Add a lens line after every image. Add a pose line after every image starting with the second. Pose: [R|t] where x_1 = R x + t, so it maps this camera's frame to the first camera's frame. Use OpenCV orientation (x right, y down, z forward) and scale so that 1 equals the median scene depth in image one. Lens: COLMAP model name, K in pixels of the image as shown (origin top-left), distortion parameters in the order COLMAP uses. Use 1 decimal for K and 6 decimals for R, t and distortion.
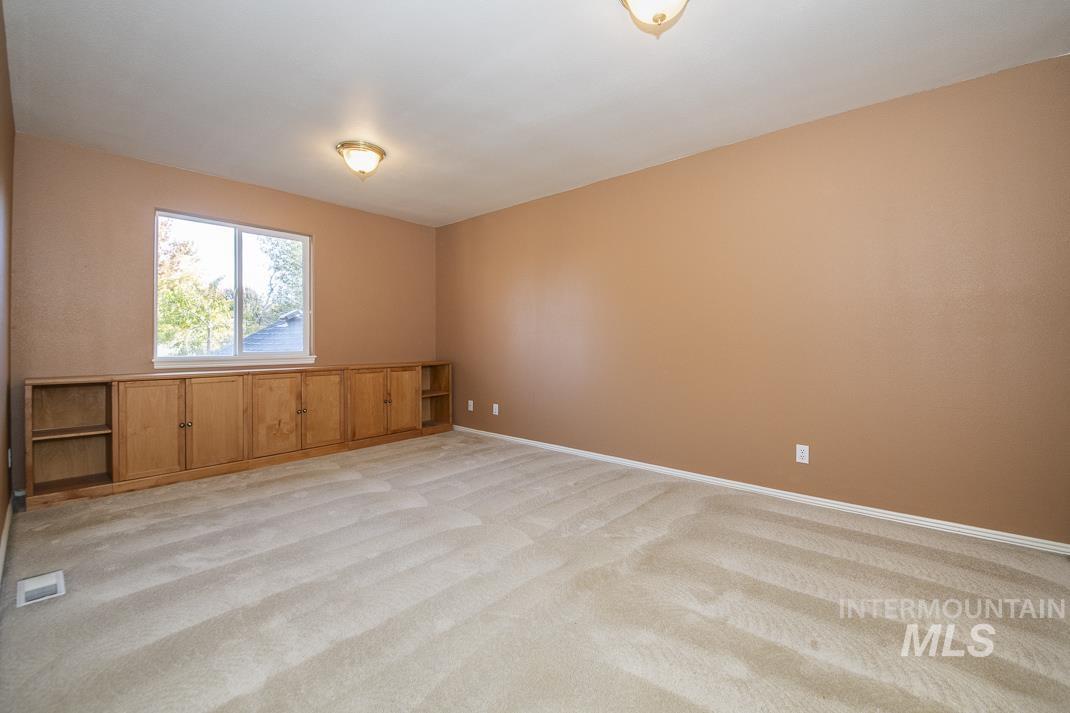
lens RADIAL K [[439.0, 0, 535.8], [0, 439.0, 337.8], [0, 0, 1]] dist [-0.000292, -0.000056]
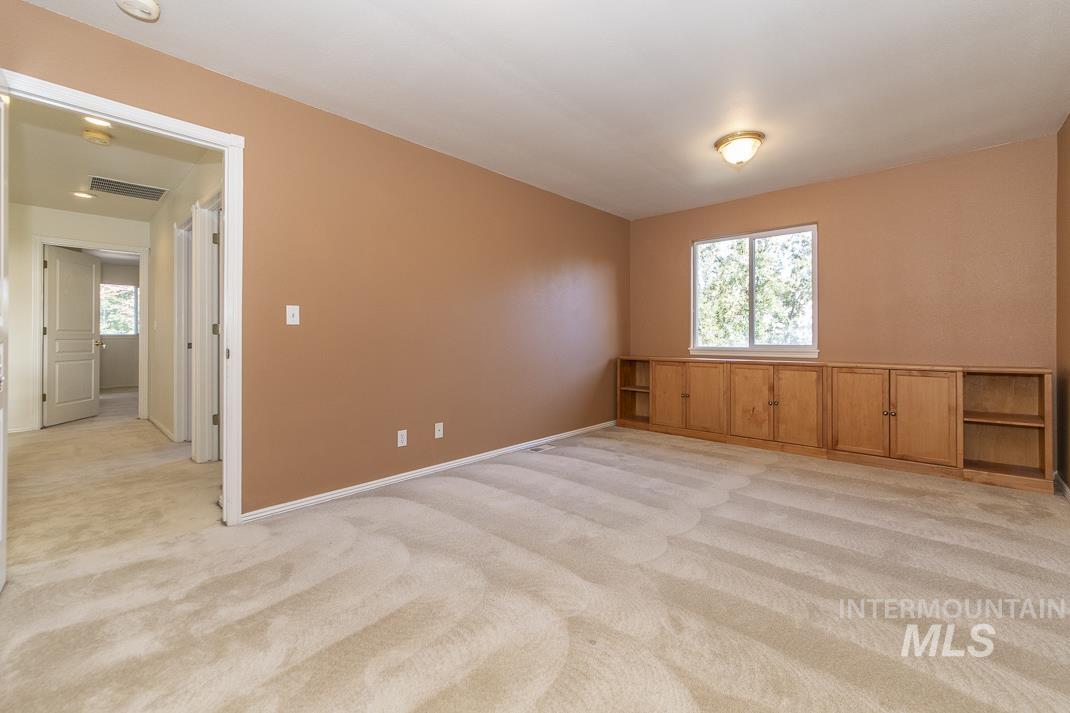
lens RADIAL K [[439.0, 0, 535.8], [0, 439.0, 337.8], [0, 0, 1]] dist [-0.000292, -0.000056]
pose [[-0.013760, 0.010100, -0.999854, 0.494457], [0.014511, 0.999846, 0.009901, -0.003524], [0.999800, -0.014373, -0.013904, 0.462951]]
